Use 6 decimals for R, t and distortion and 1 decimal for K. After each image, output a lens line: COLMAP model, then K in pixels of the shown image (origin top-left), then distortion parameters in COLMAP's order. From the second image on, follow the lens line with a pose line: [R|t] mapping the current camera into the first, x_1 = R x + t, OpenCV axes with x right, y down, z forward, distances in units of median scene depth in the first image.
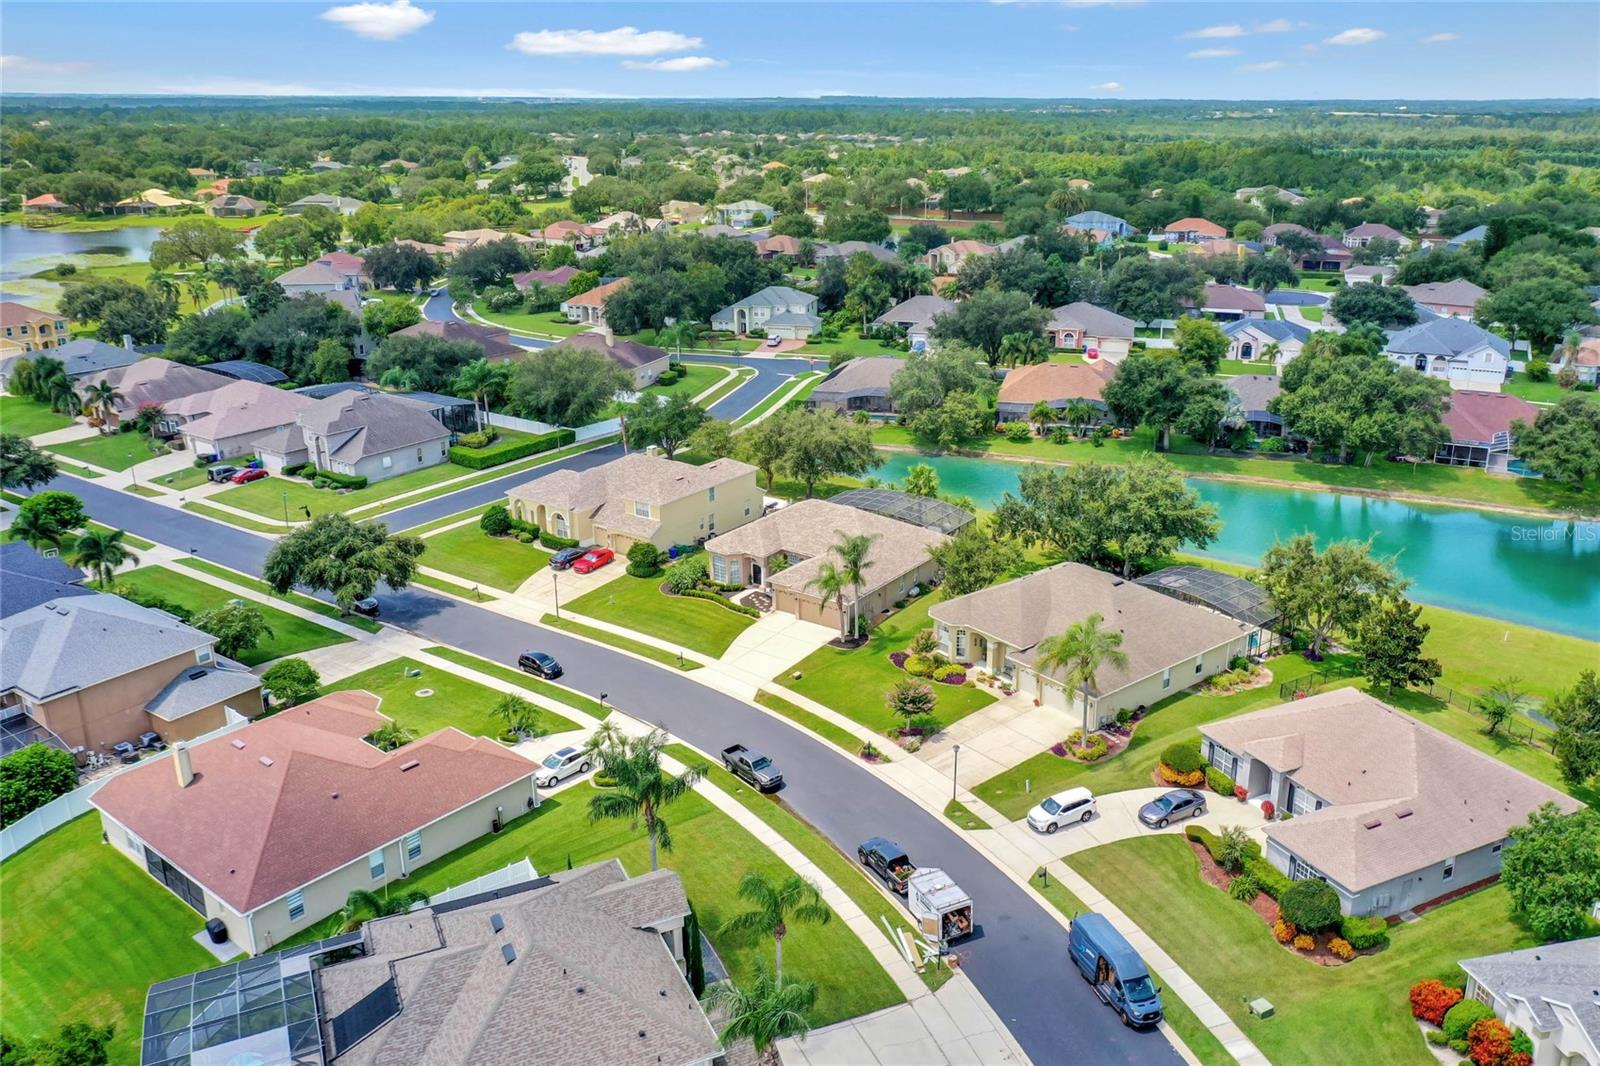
lens RADIAL K [[1247.2, 0, 800.0], [0, 1247.2, 533.0], [0, 0, 1]] dist [0.007385, -0.012472]
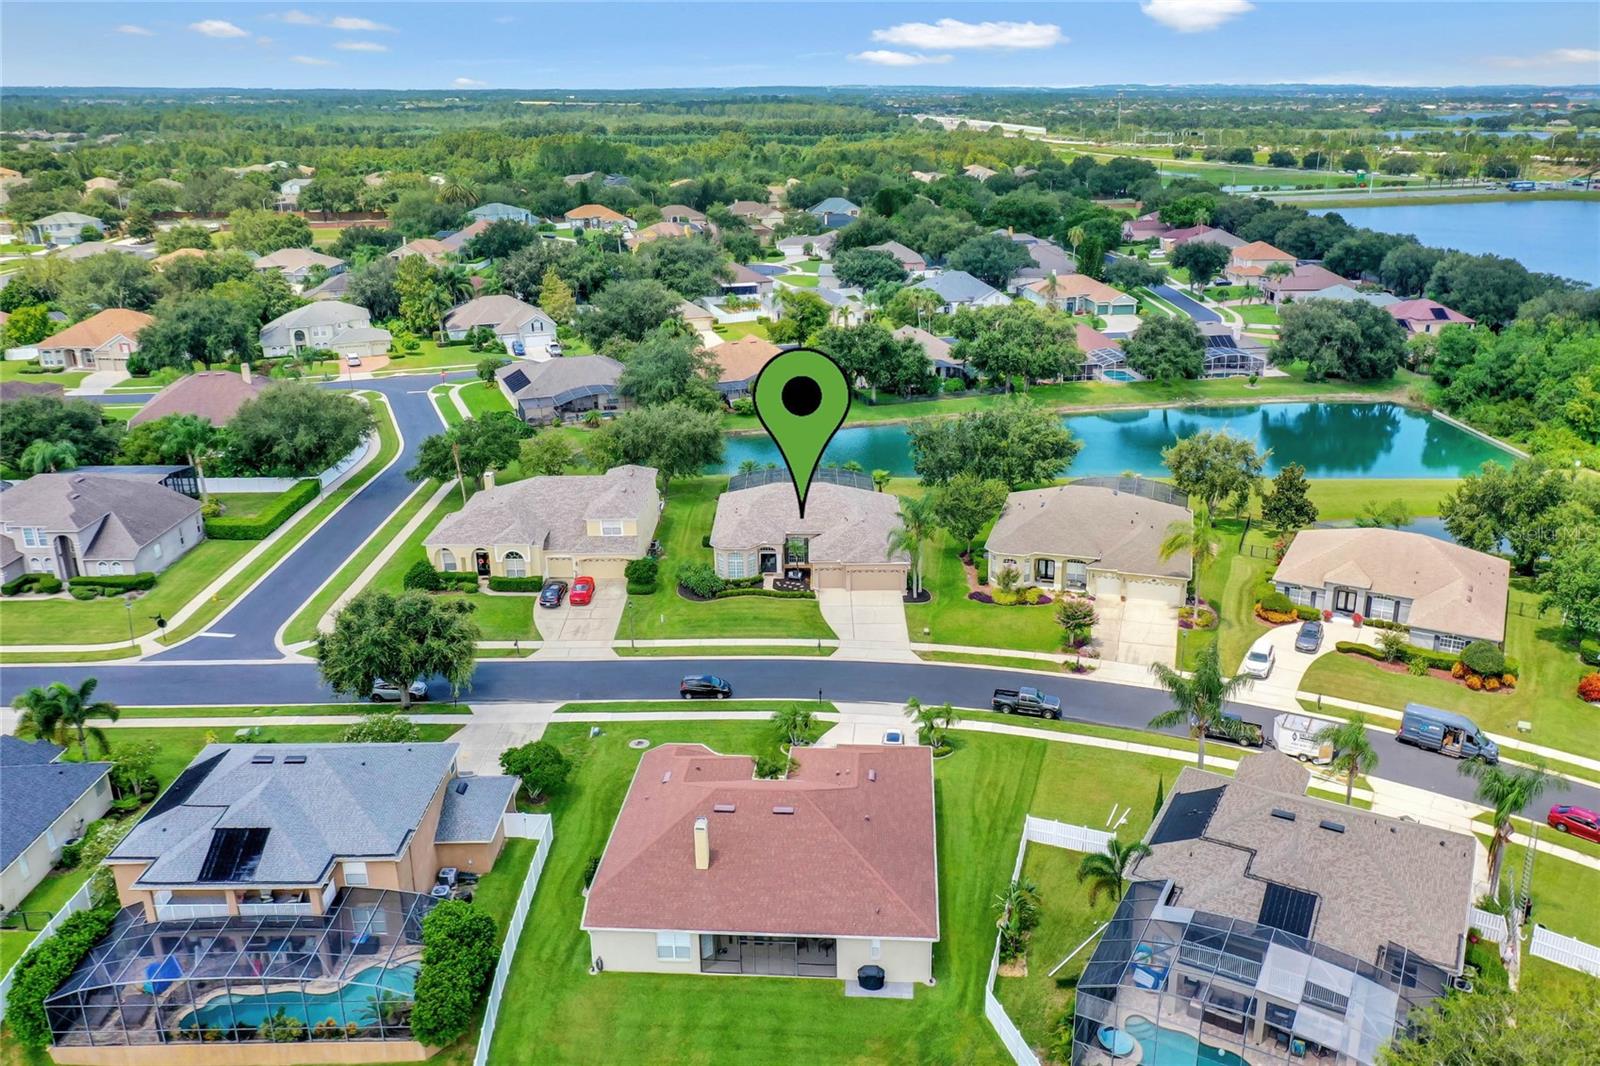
lens RADIAL K [[1226.8, 0, 803.8], [0, 1226.8, 585.3], [0, 0, 1]] dist [0.011803, 0.002244]
pose [[0.815861, -0.220903, 0.534391, -0.564234], [0.194574, 0.975139, 0.106039, -0.051098], [-0.544529, 0.017466, 0.838560, 0.140930]]
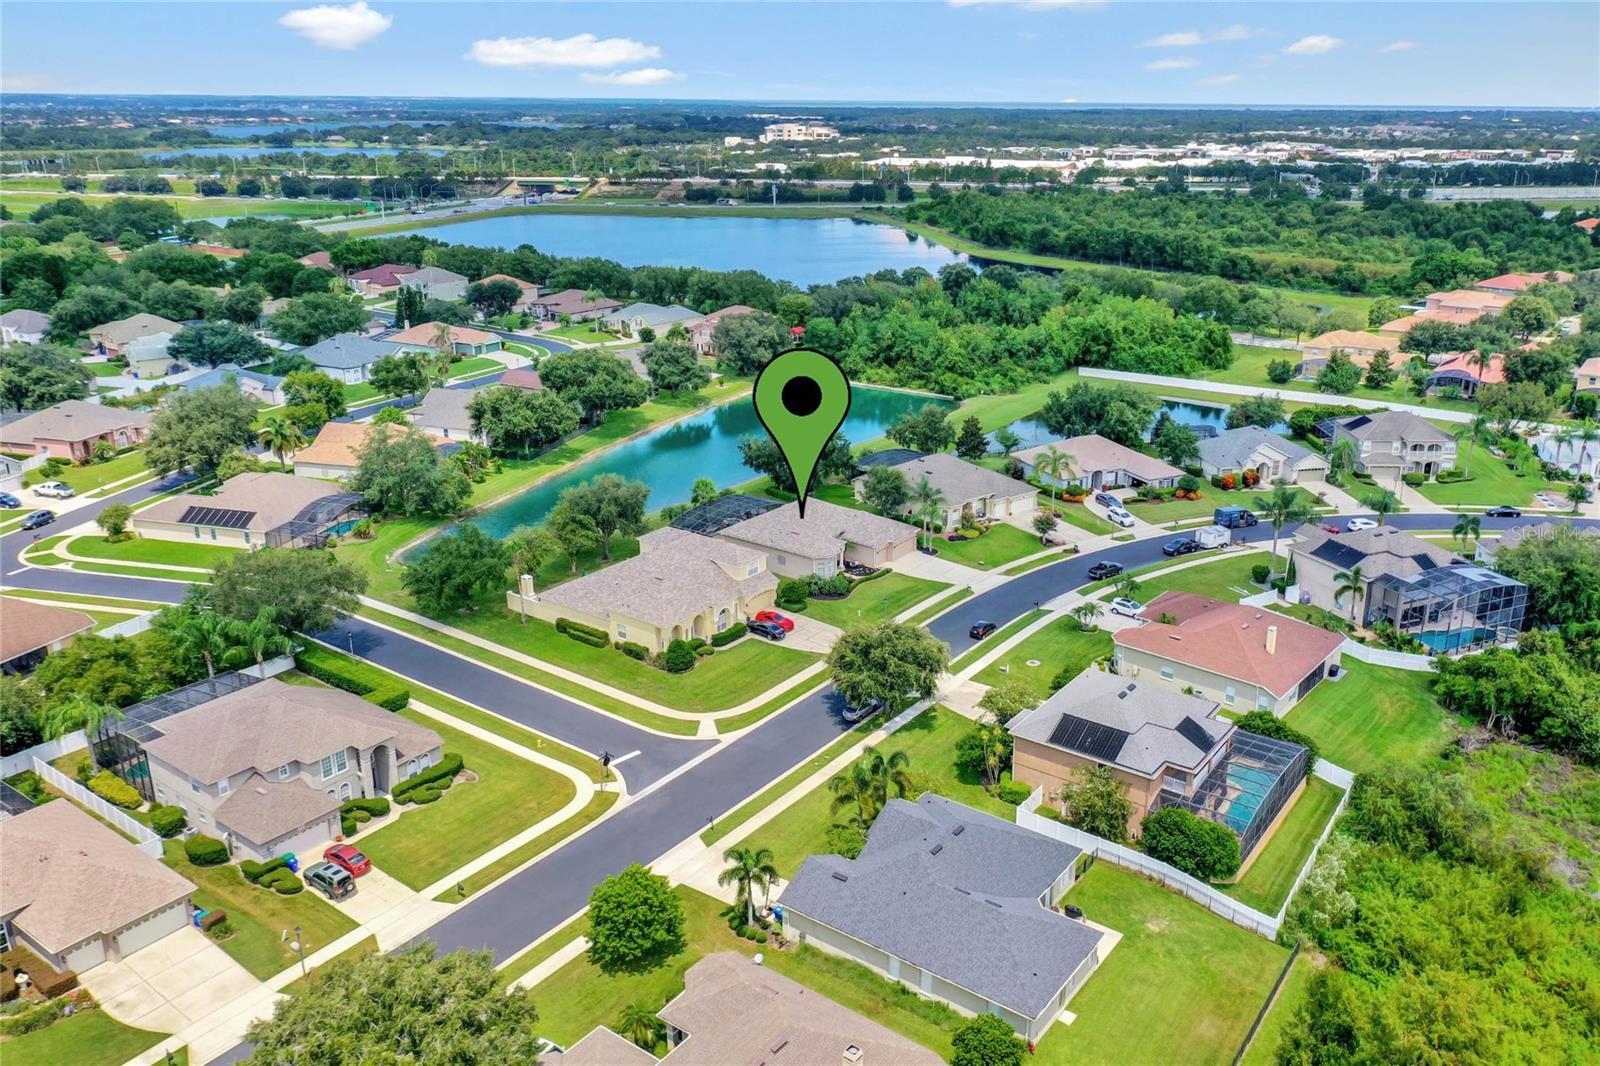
lens RADIAL K [[1247.2, 0, 800.0], [0, 1247.2, 533.0], [0, 0, 1]] dist [0.007385, -0.012472]
pose [[0.018748, -0.329315, 0.944034, -1.318926], [0.317048, 0.897429, 0.306761, -0.426074], [-0.948224, 0.293553, 0.121234, 0.880182]]
